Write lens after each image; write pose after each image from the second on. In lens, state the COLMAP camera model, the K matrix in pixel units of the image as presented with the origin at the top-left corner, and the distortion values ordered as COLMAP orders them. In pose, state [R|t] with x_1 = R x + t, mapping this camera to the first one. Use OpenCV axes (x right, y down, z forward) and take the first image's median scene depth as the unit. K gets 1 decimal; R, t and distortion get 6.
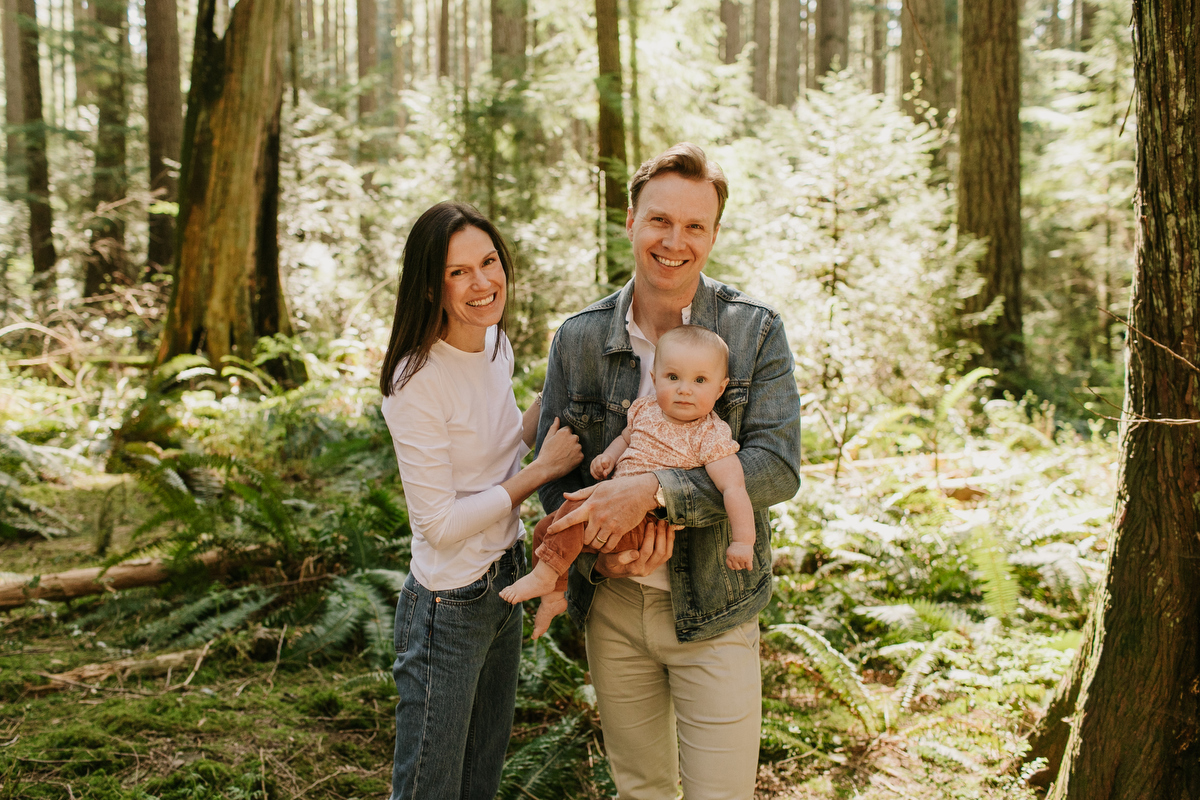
lens RADIAL K [[1303.2, 0, 574.9], [0, 1303.2, 400.2], [0, 0, 1]] dist [-0.000113, 0.002748]
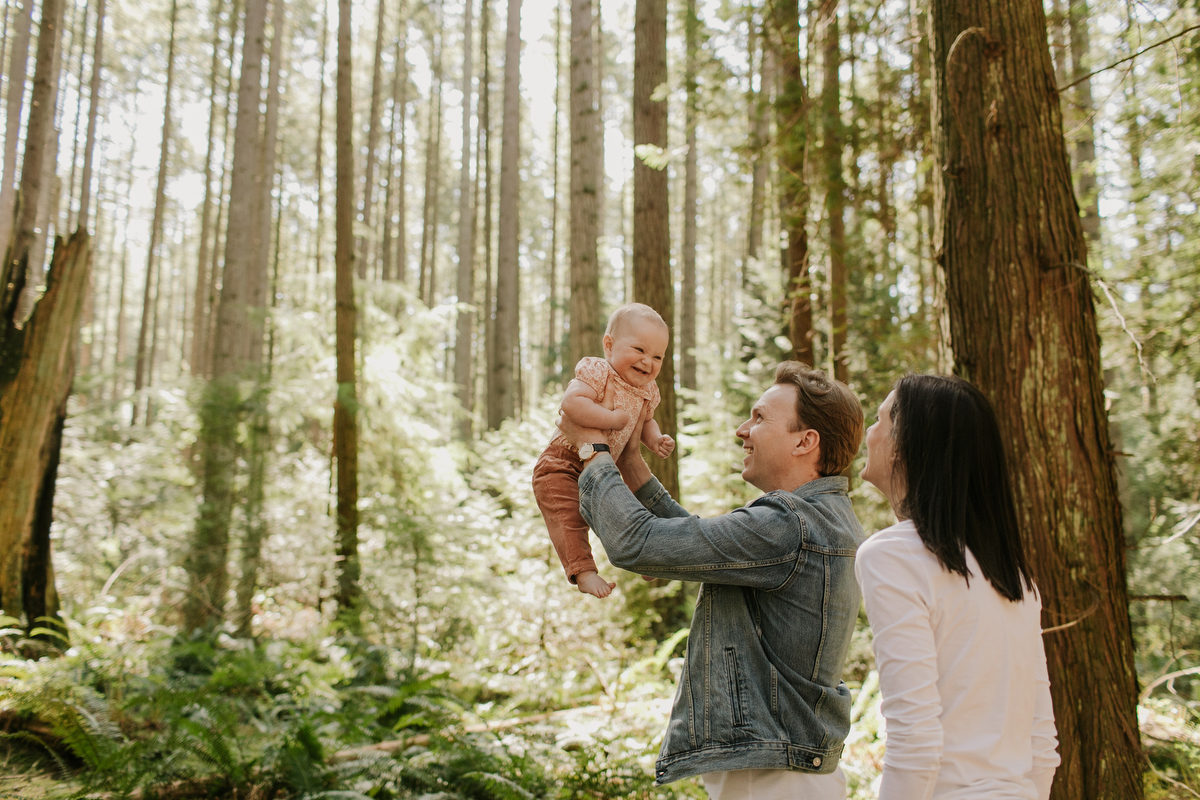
lens RADIAL K [[1143.1, 0, 600.2], [0, 1143.1, 392.7], [0, 0, 1]] dist [-0.002426, 0.002796]
pose [[0.945191, 0.066798, 0.319611, -0.111699], [0.011959, 0.971111, -0.238327, 0.012232], [-0.326298, 0.229087, 0.917087, -0.035759]]
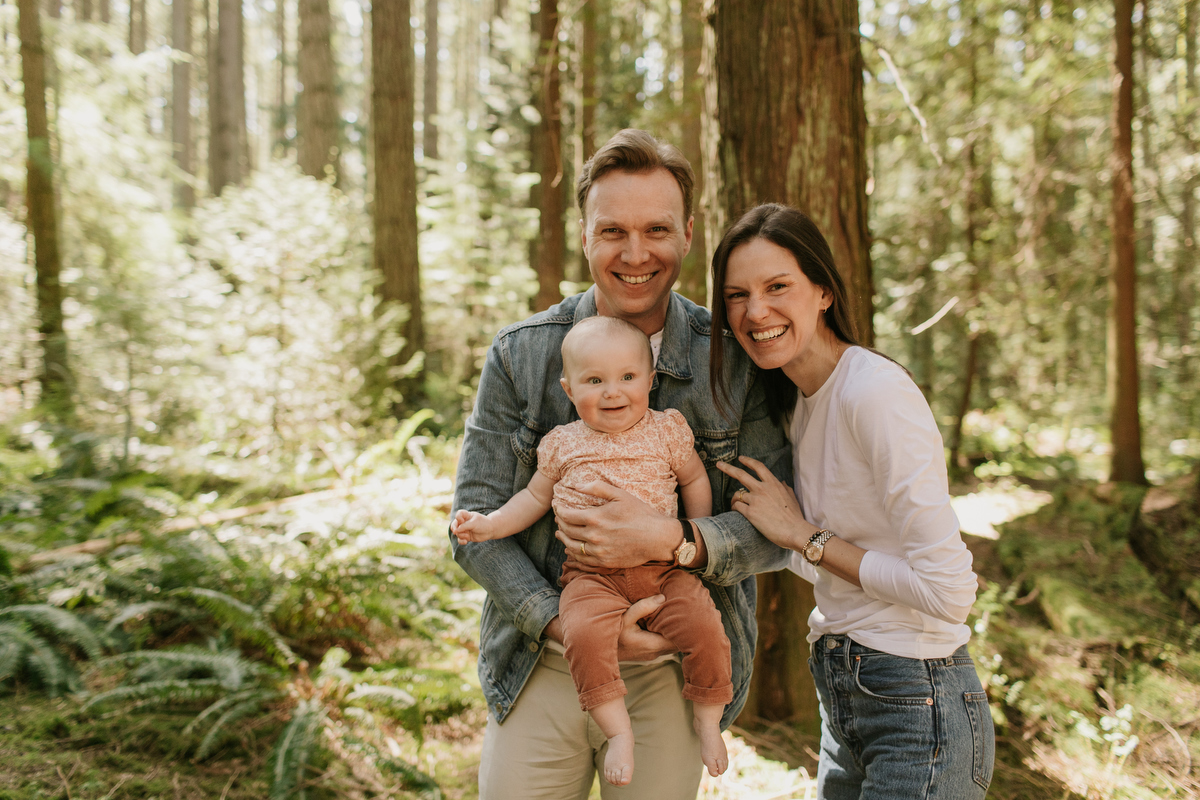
lens RADIAL K [[1143.1, 0, 600.2], [0, 1143.1, 392.7], [0, 0, 1]] dist [-0.002426, 0.002796]
pose [[0.849299, -0.006250, 0.527874, -0.097263], [0.031935, 0.998707, -0.039555, 0.005110], [-0.526945, 0.050452, 0.848401, -0.004978]]
